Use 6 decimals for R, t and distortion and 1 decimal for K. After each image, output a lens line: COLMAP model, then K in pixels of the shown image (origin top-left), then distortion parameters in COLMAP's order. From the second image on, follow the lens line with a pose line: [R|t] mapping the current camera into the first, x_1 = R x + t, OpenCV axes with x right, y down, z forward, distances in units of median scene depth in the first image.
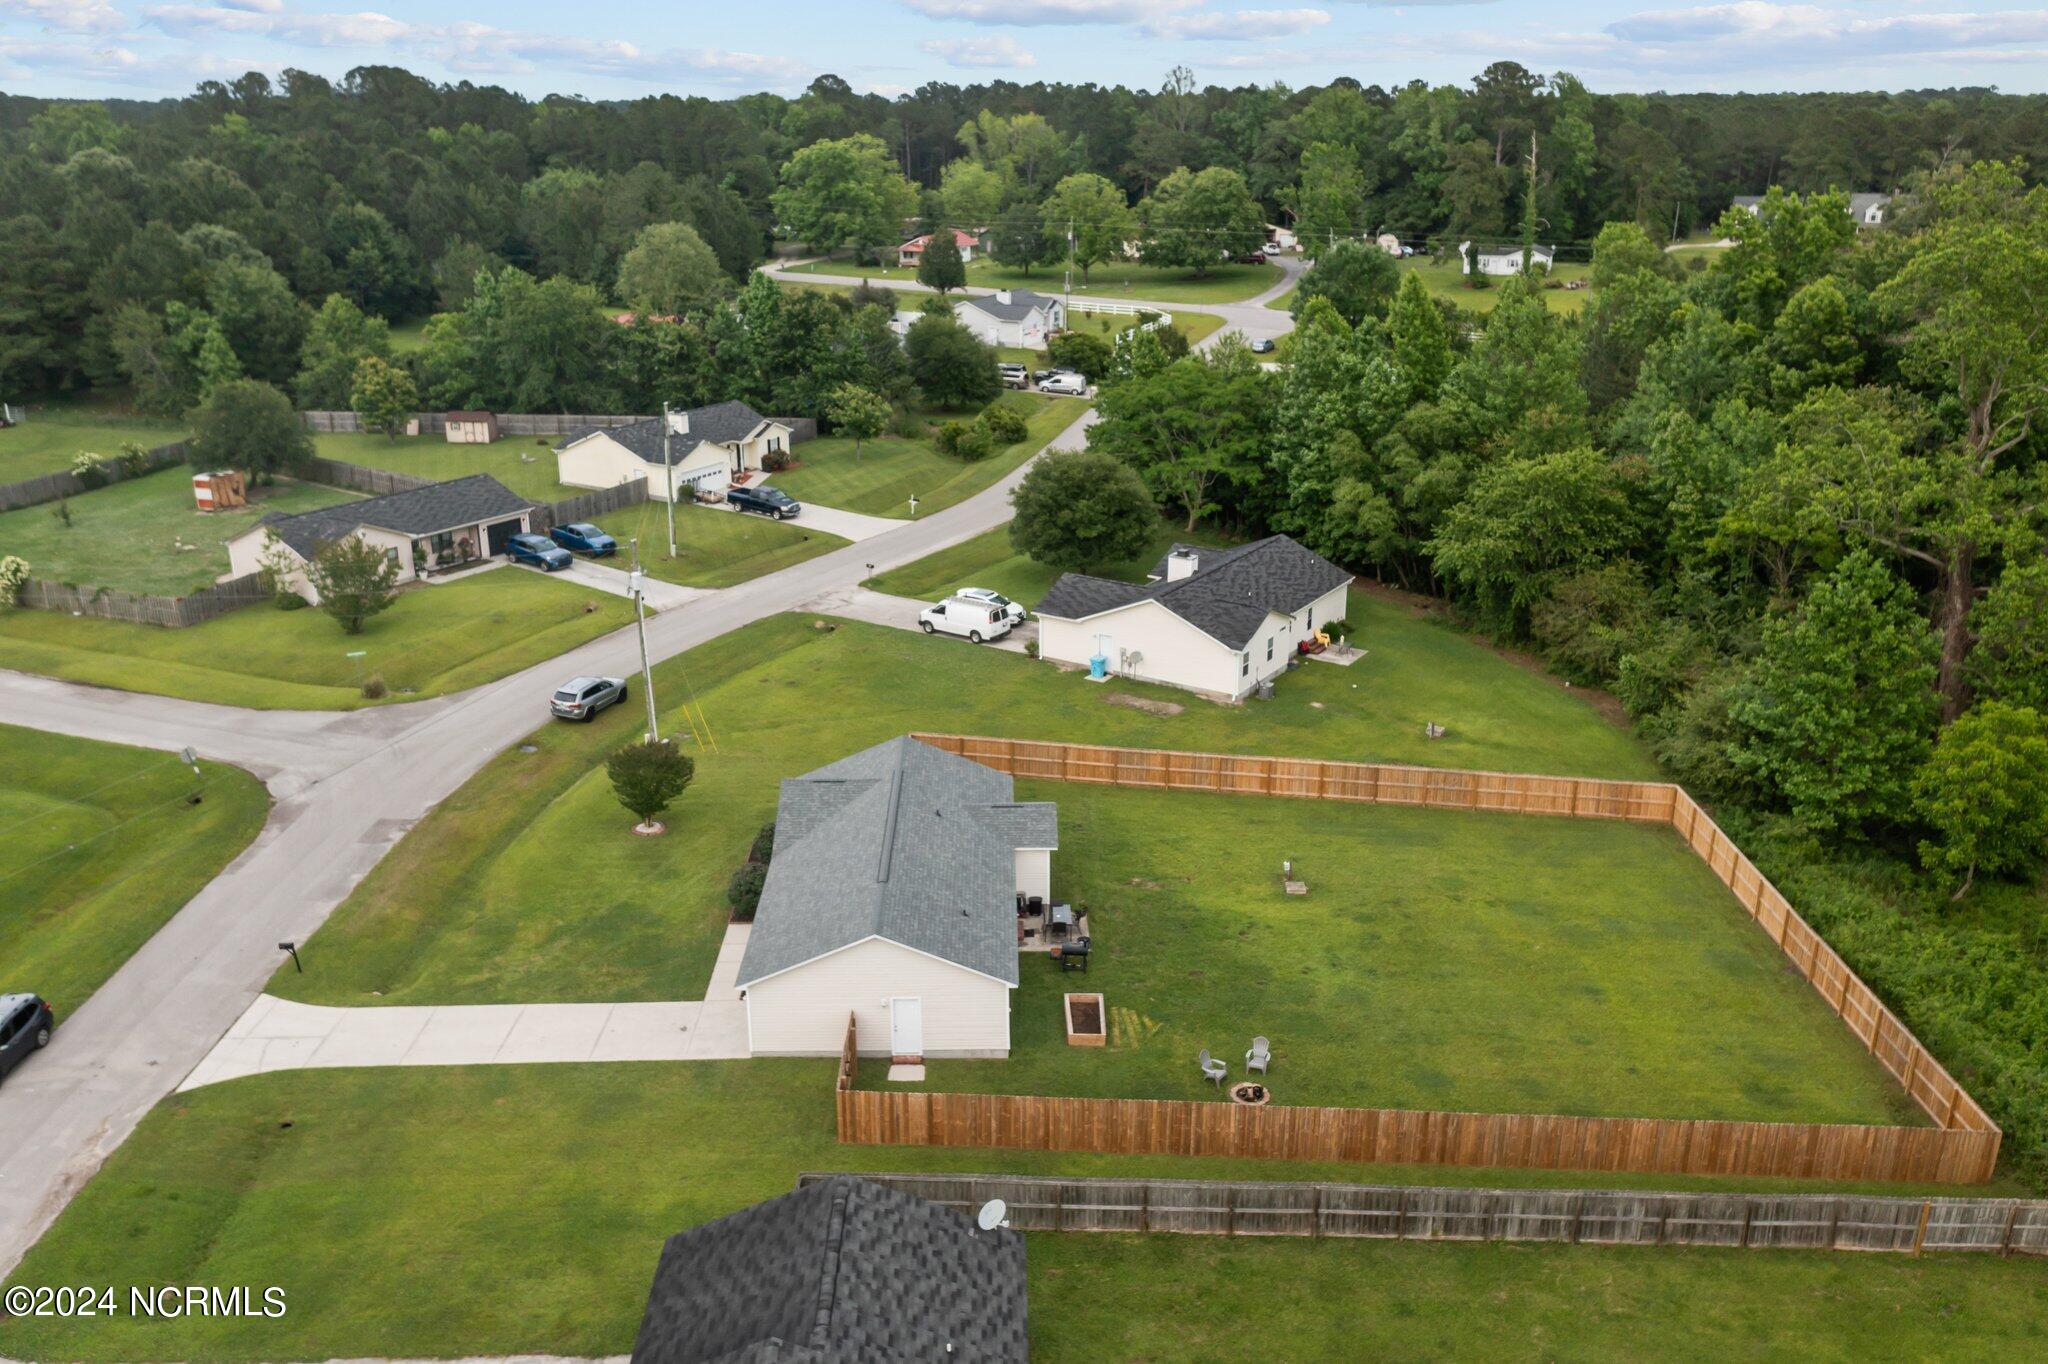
lens RADIAL K [[1640.2, 0, 1019.6], [0, 1640.2, 694.1], [0, 0, 1]] dist [-0.001565, -0.002562]
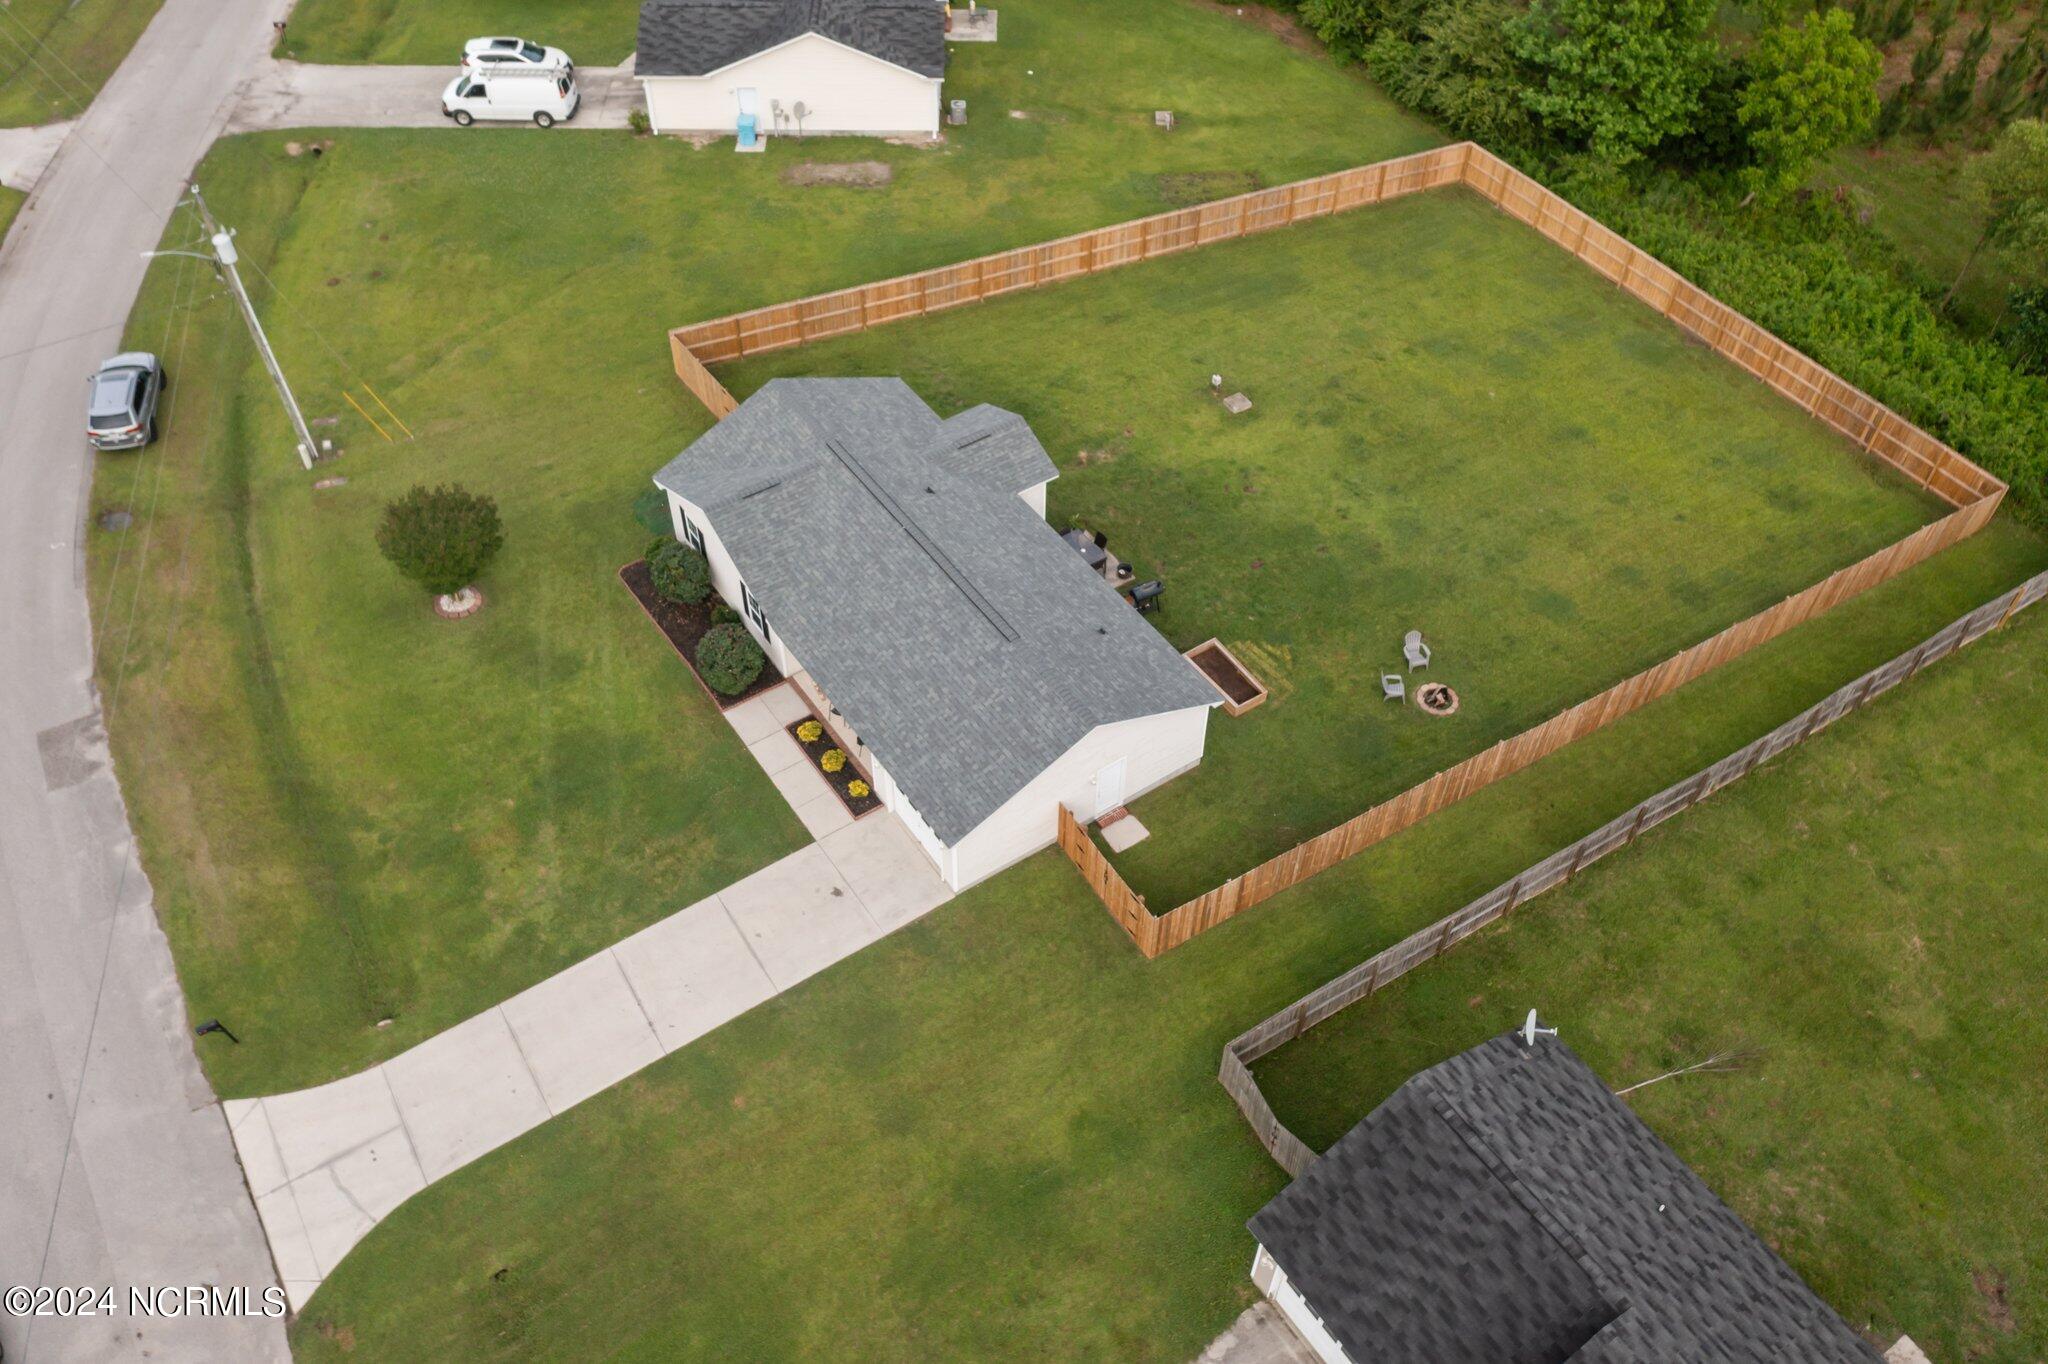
lens RADIAL K [[1636.7, 0, 1021.6], [0, 1636.7, 689.9], [0, 0, 1]] dist [-0.009953, 0.014139]
pose [[0.833111, -0.405737, 0.375903, -0.327046], [0.176076, 0.838817, 0.515154, -0.229788], [-0.524331, -0.362993, 0.770268, 0.313740]]
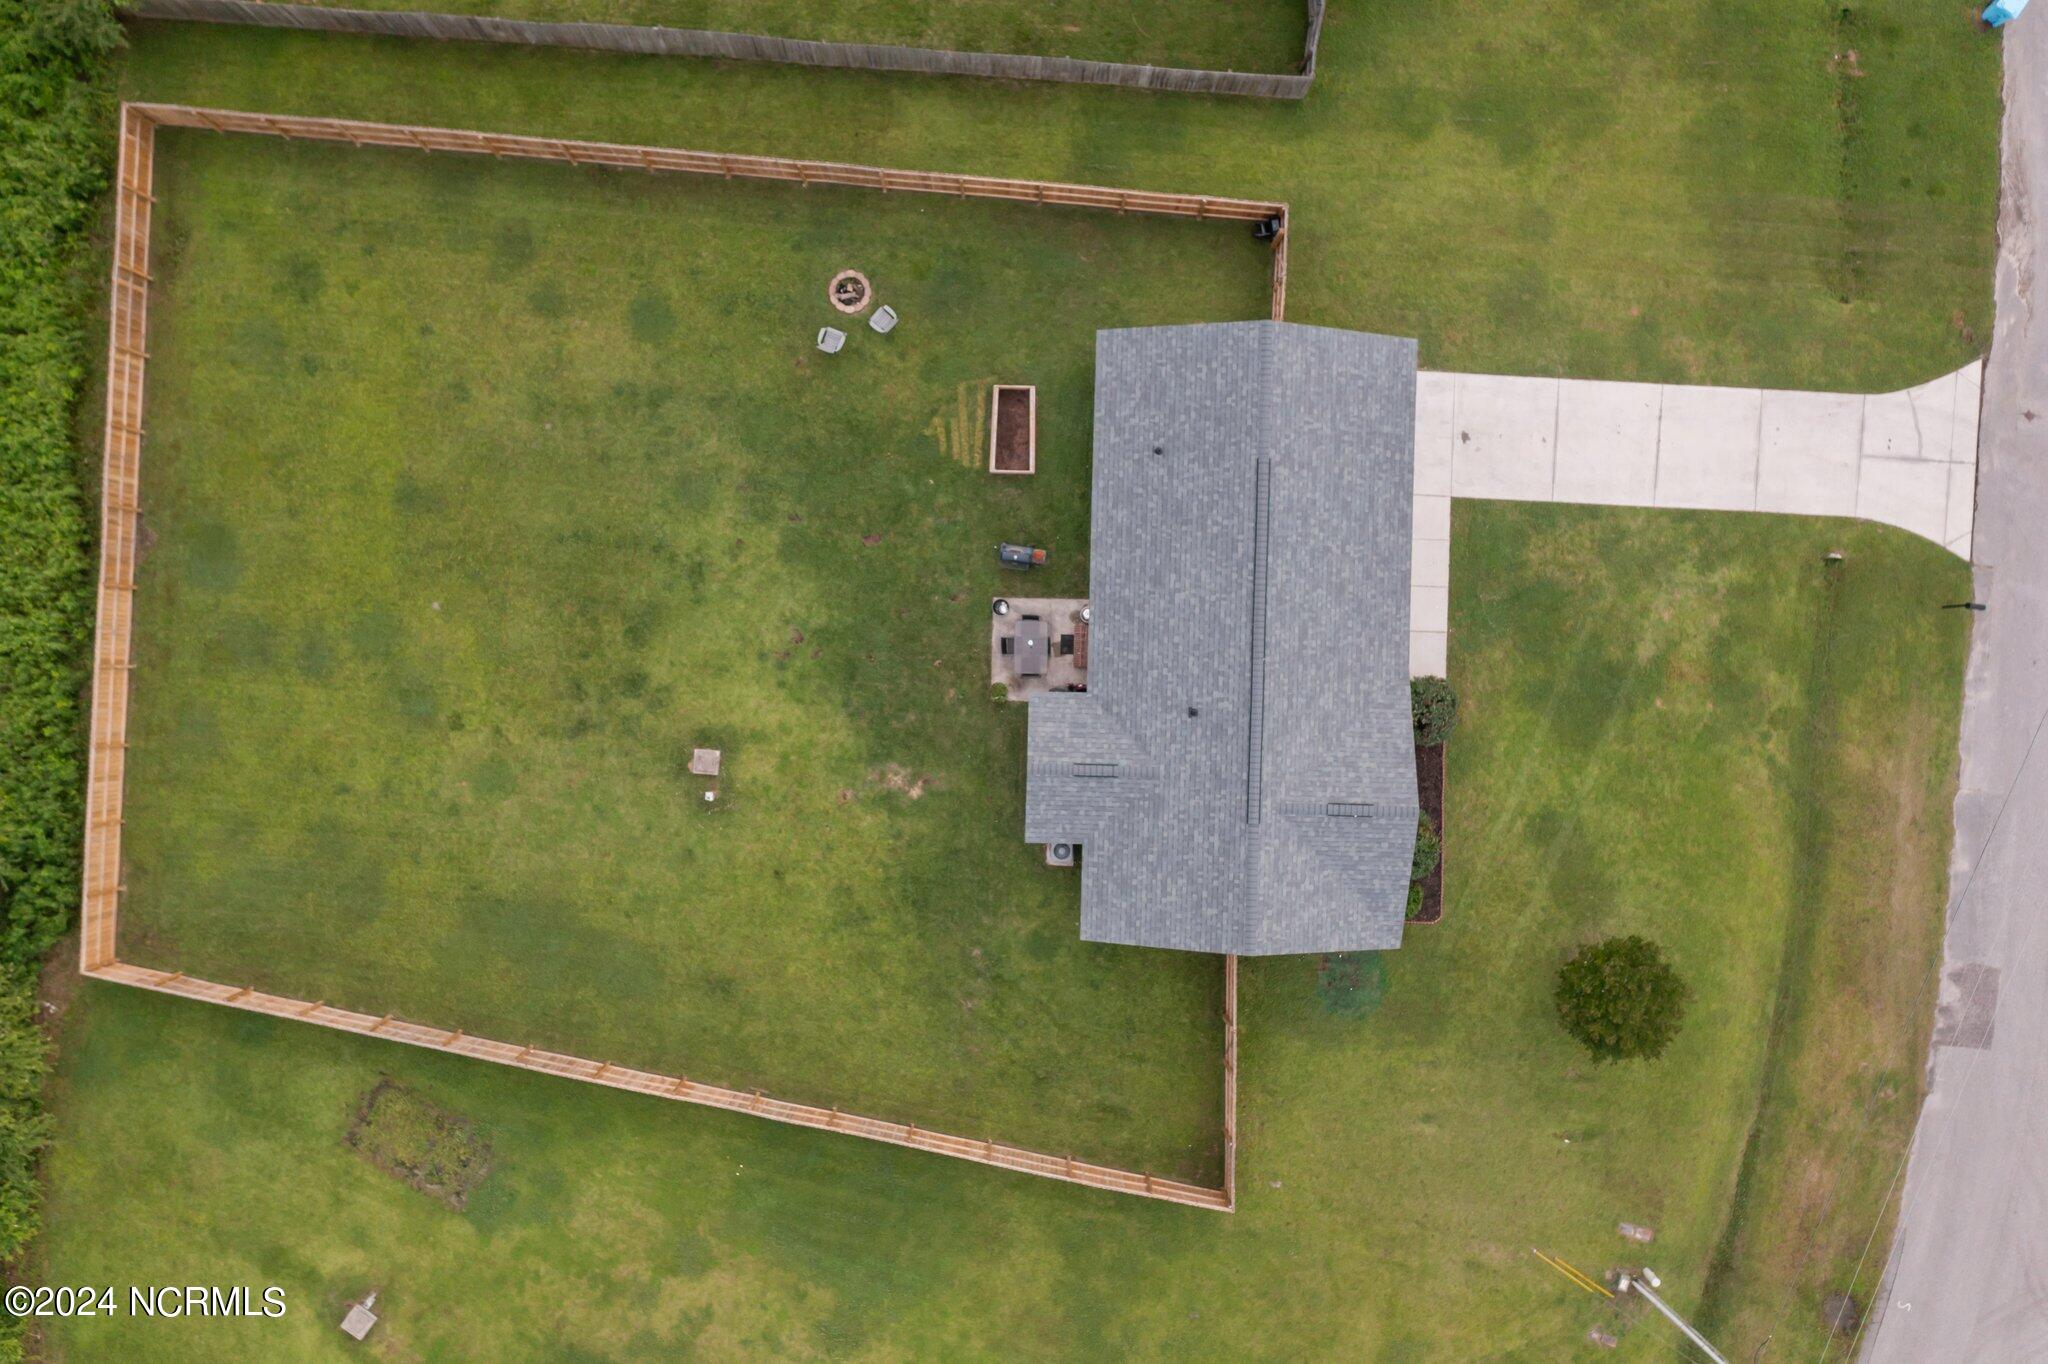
lens RADIAL K [[1607.8, 0, 1029.8], [0, 1607.8, 666.7], [0, 0, 1]] dist [-0.004220, 0.000212]
pose [[-0.999111, -0.041644, -0.006602, 0.026681], [0.008013, -0.341250, 0.939938, -0.553826], [-0.041396, 0.939050, 0.341280, 0.695735]]
